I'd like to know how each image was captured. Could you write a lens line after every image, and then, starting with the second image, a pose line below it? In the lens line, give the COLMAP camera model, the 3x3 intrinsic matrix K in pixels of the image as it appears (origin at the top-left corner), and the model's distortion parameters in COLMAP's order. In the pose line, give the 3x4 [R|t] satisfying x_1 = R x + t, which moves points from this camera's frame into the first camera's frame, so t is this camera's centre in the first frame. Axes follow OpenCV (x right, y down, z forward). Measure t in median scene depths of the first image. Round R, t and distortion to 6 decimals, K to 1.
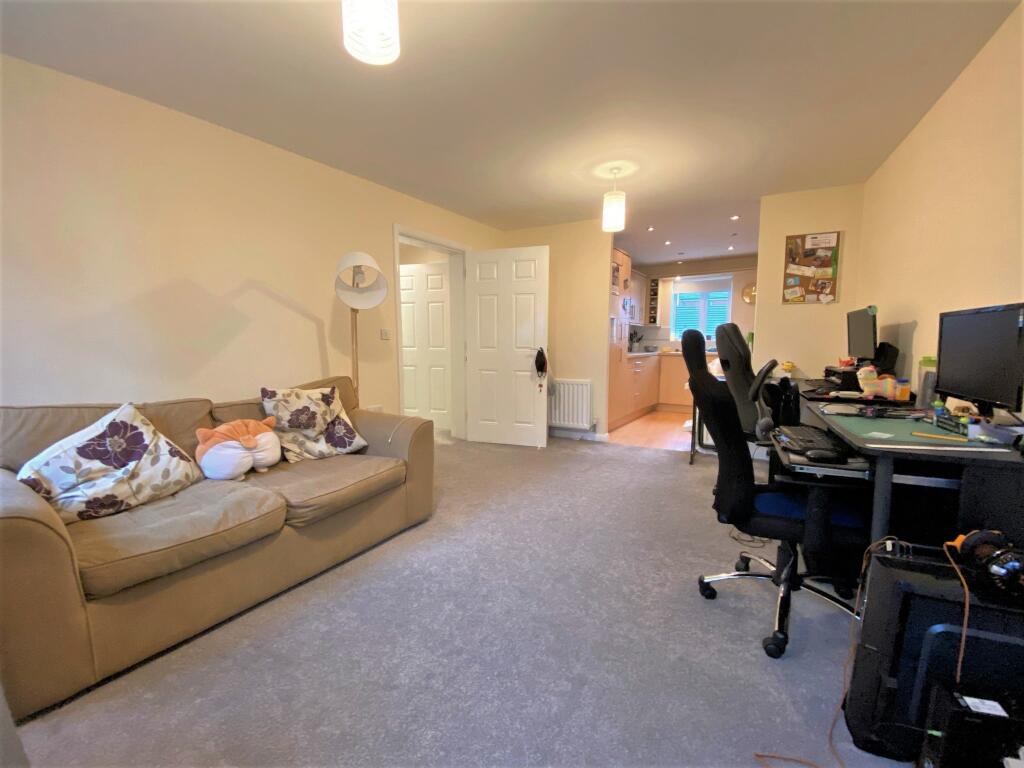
lens RADIAL K [[415.9, 0, 511.1], [0, 415.9, 383.4], [0, 0, 1]] dist [-0.000026, -0.000017]
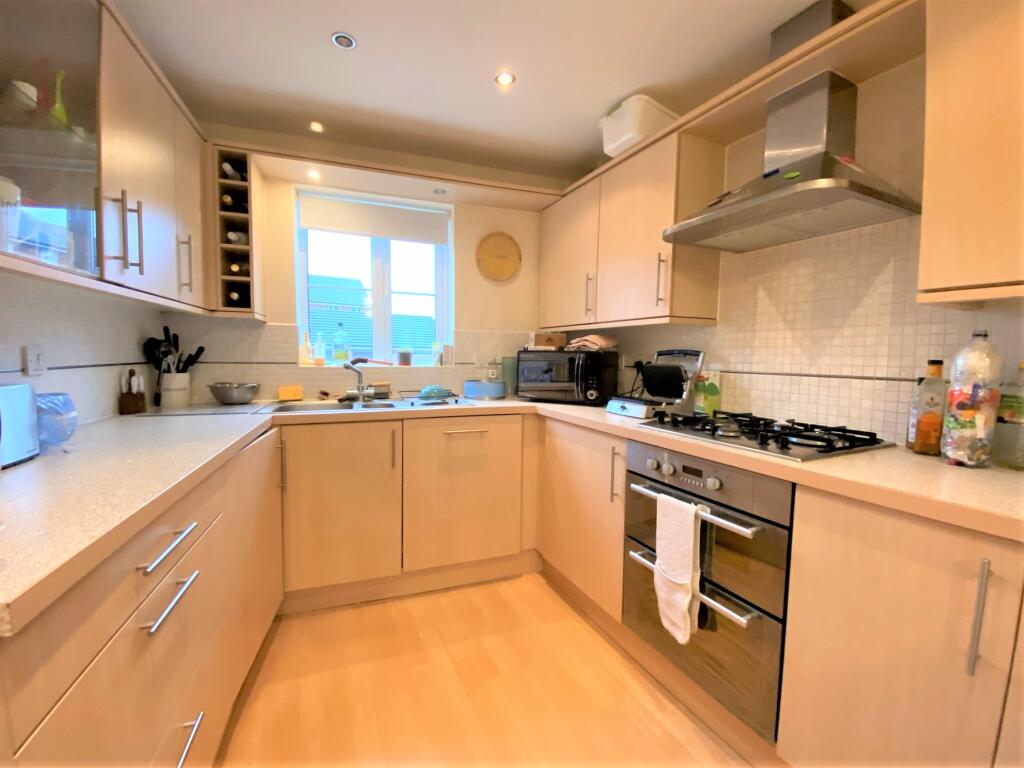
lens RADIAL K [[415.9, 0, 509.7], [0, 415.9, 386.3], [0, 0, 1]] dist [-0.000026, -0.000017]
pose [[0.636675, -0.056064, 0.769091, 0.233269], [0.090698, 0.995875, -0.002487, -0.070187], [-0.765780, 0.071338, 0.639134, 0.670247]]
